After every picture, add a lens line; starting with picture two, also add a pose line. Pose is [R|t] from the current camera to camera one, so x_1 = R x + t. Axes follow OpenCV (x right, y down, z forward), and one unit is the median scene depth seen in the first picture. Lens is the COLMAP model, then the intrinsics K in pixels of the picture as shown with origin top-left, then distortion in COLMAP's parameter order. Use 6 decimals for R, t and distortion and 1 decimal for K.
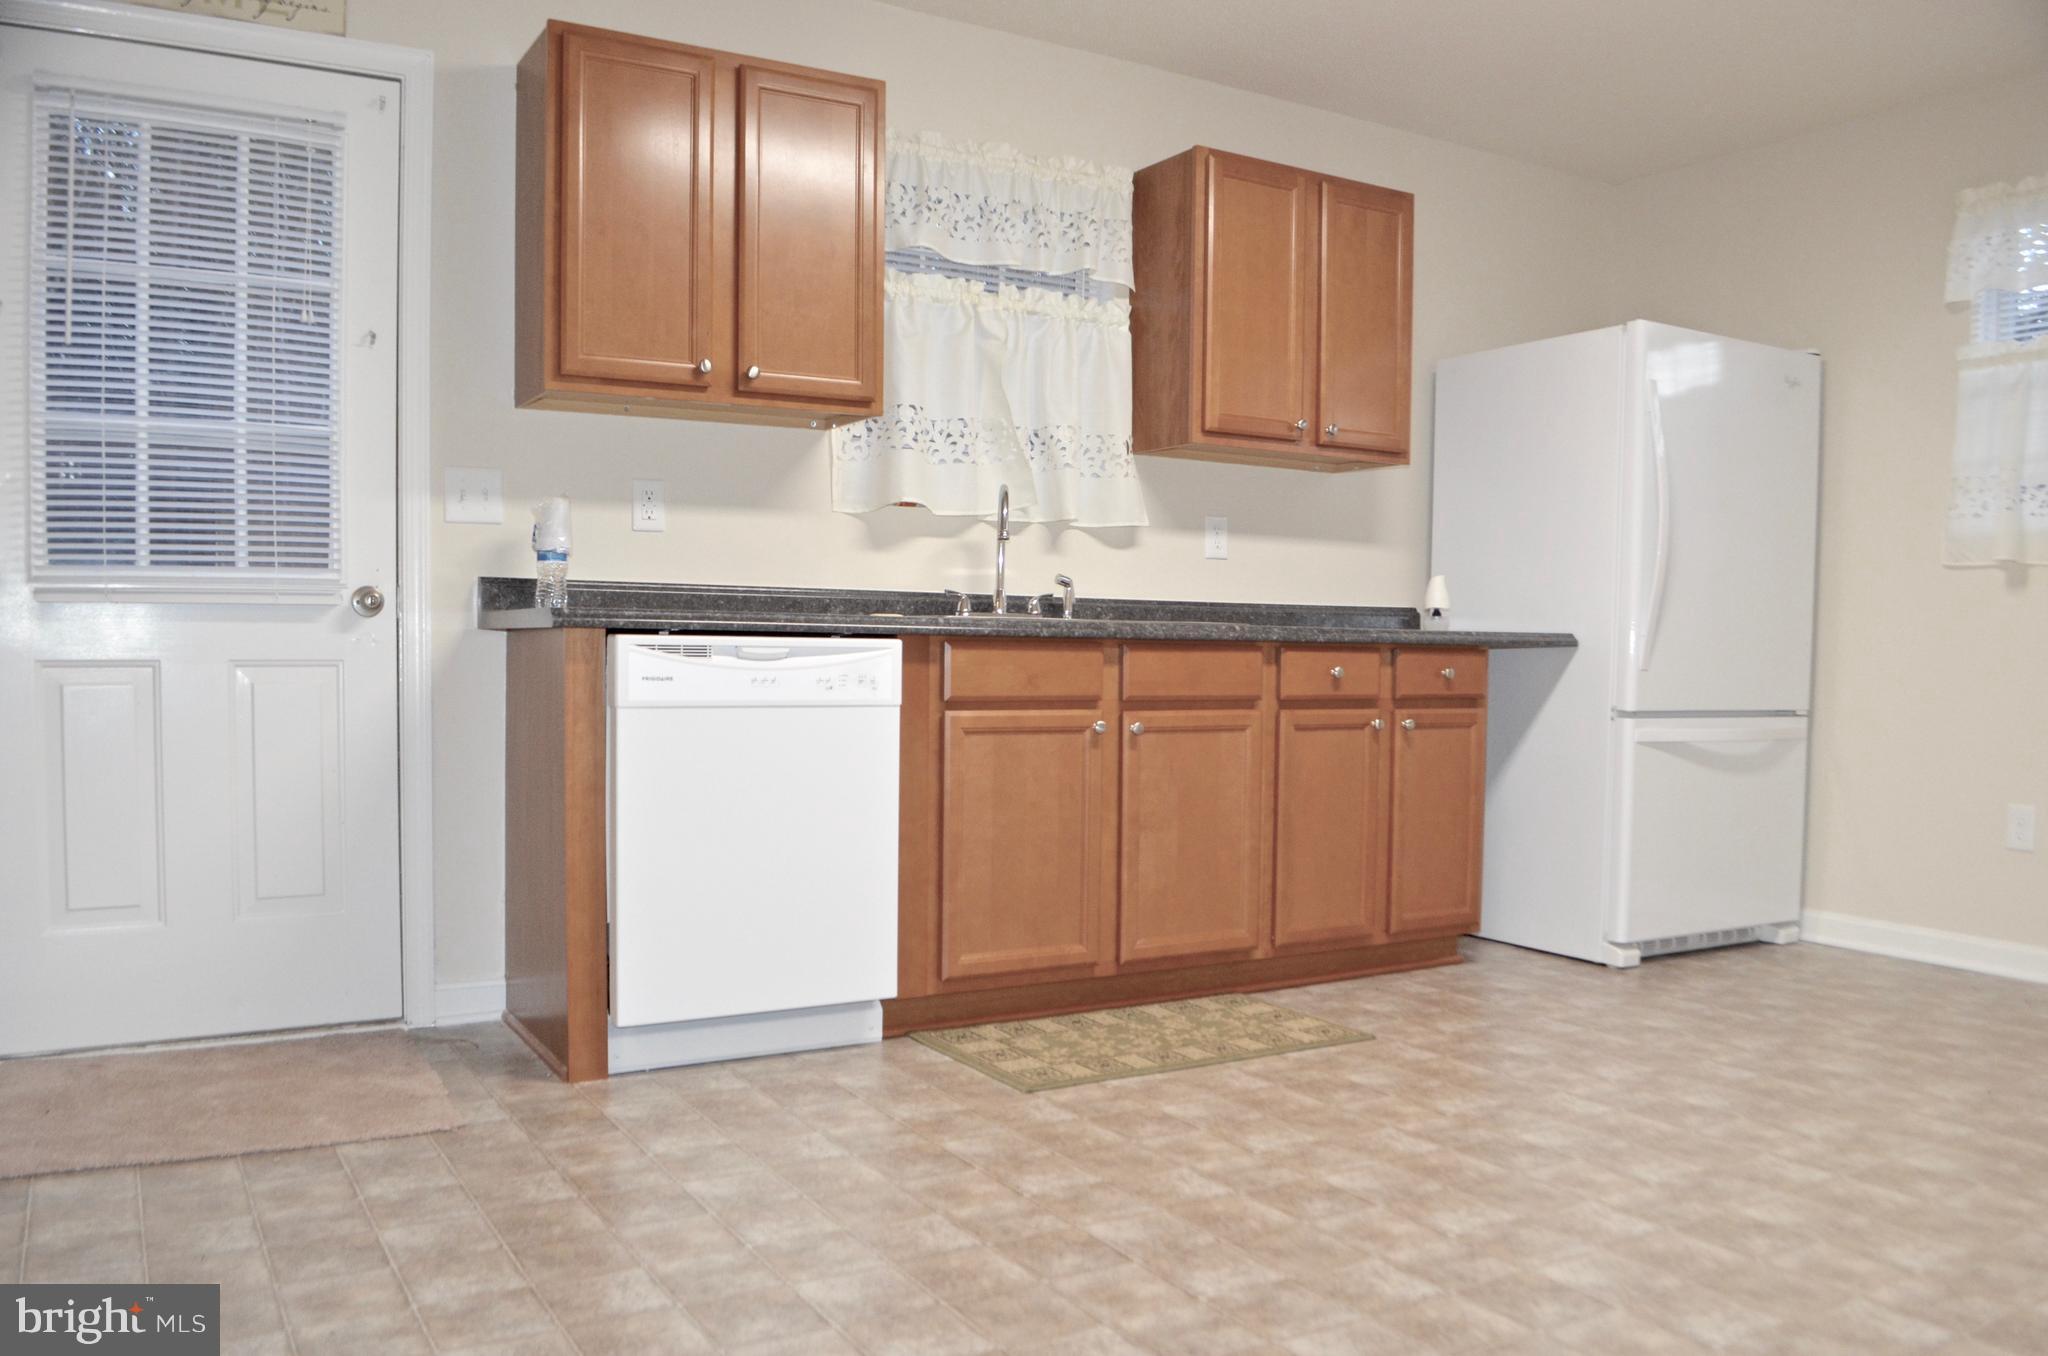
lens RADIAL K [[1589.6, 0, 1030.1], [0, 1589.6, 717.1], [0, 0, 1]] dist [-0.071998, -0.000528]
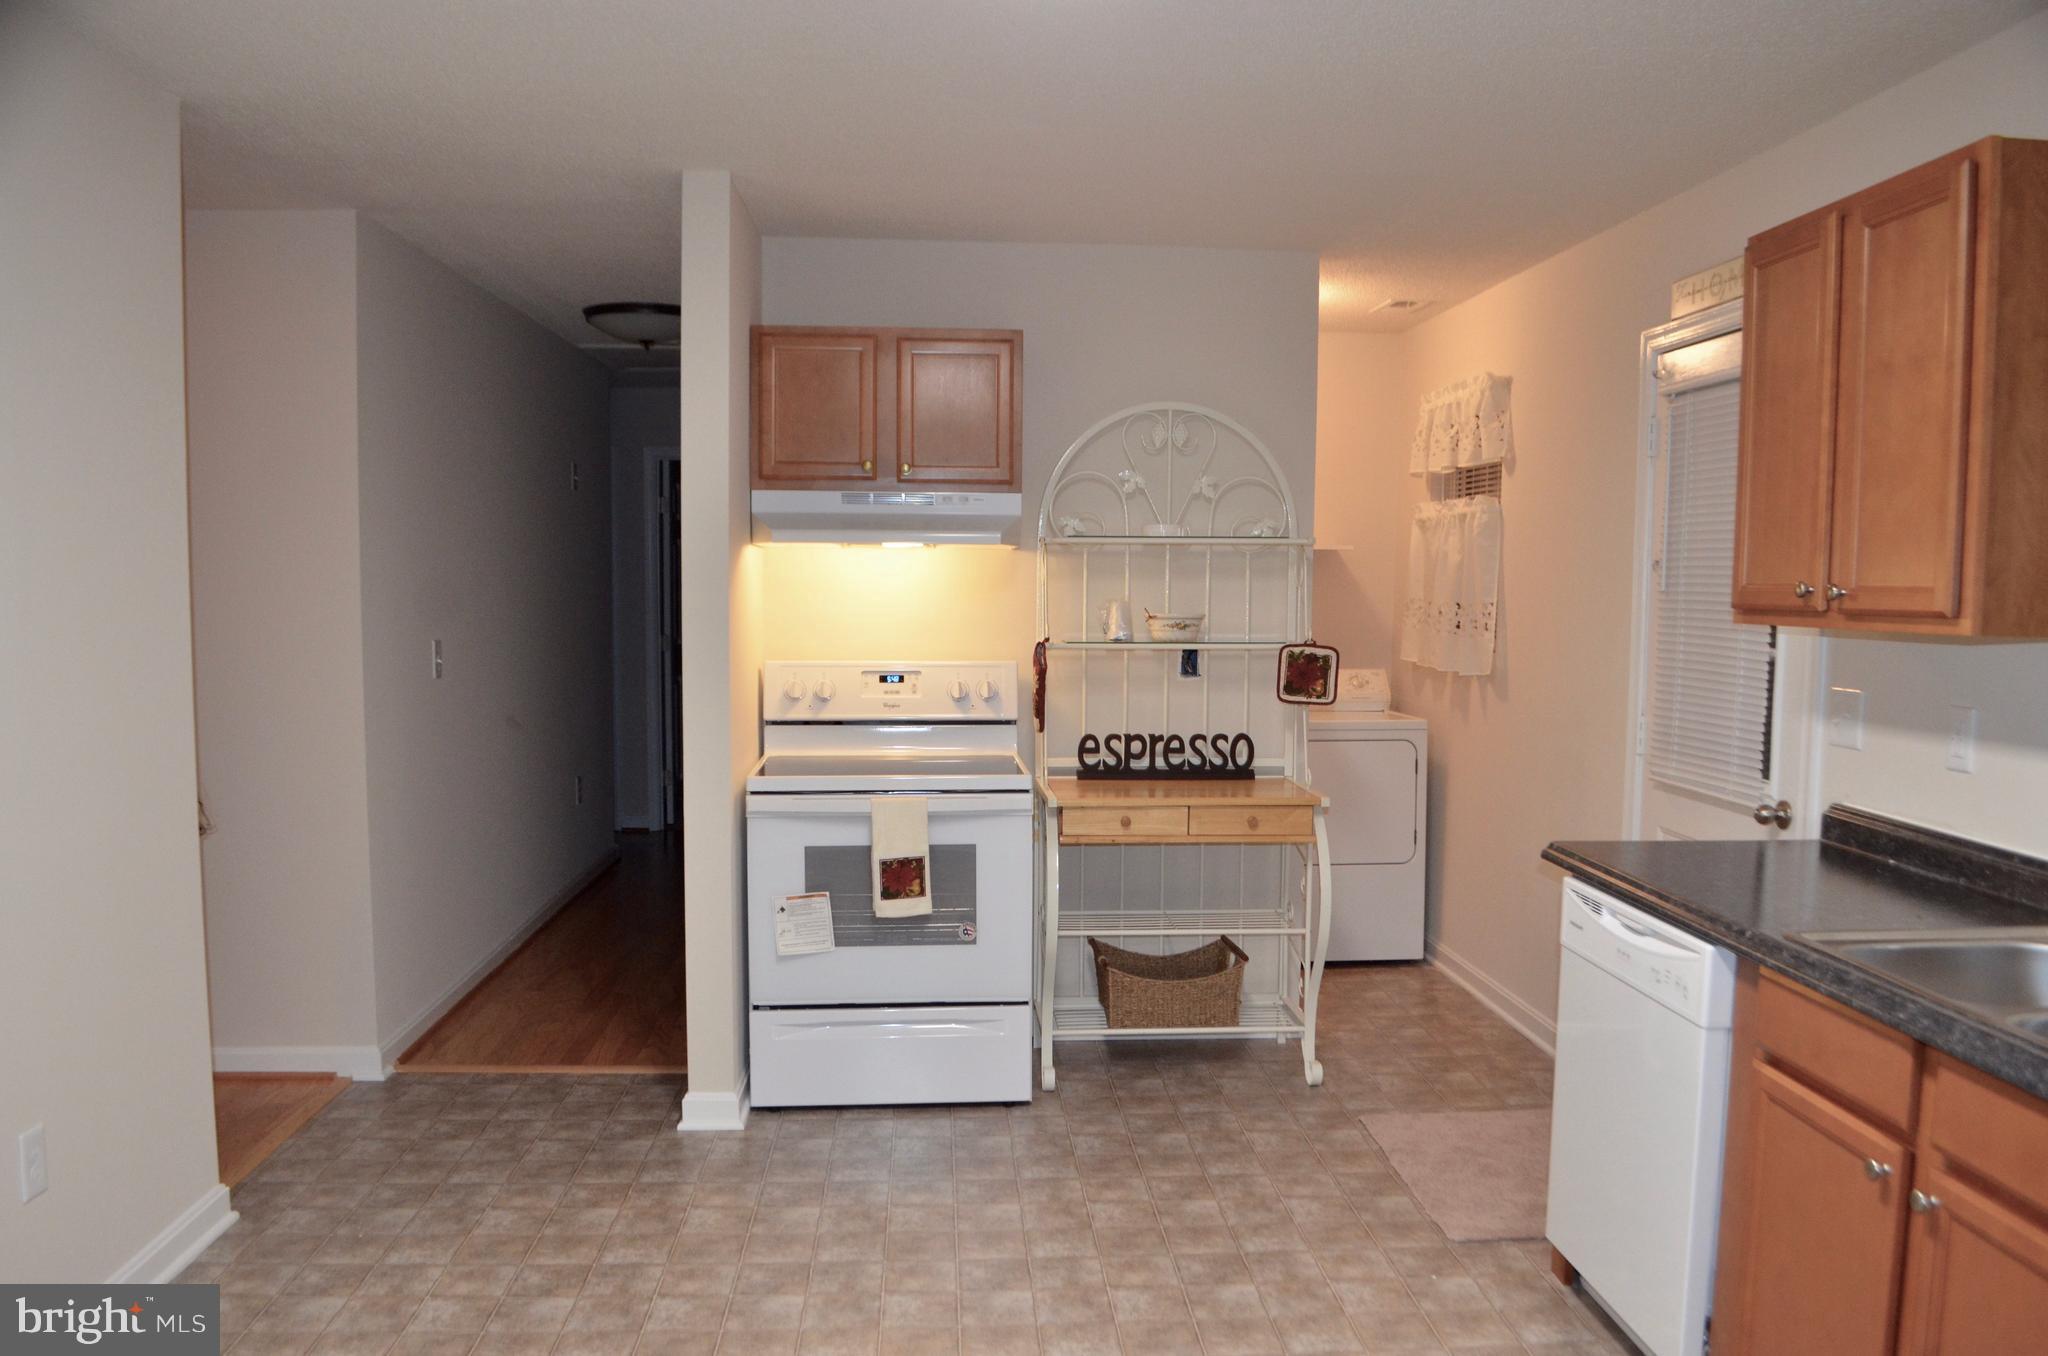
lens RADIAL K [[1589.6, 0, 1030.1], [0, 1589.6, 717.1], [0, 0, 1]] dist [-0.071998, -0.000528]
pose [[-0.465339, 0.062169, -0.882947, 0.706602], [-0.052928, 0.993791, 0.097868, -0.207198], [0.883549, 0.092274, -0.459159, 1.000831]]
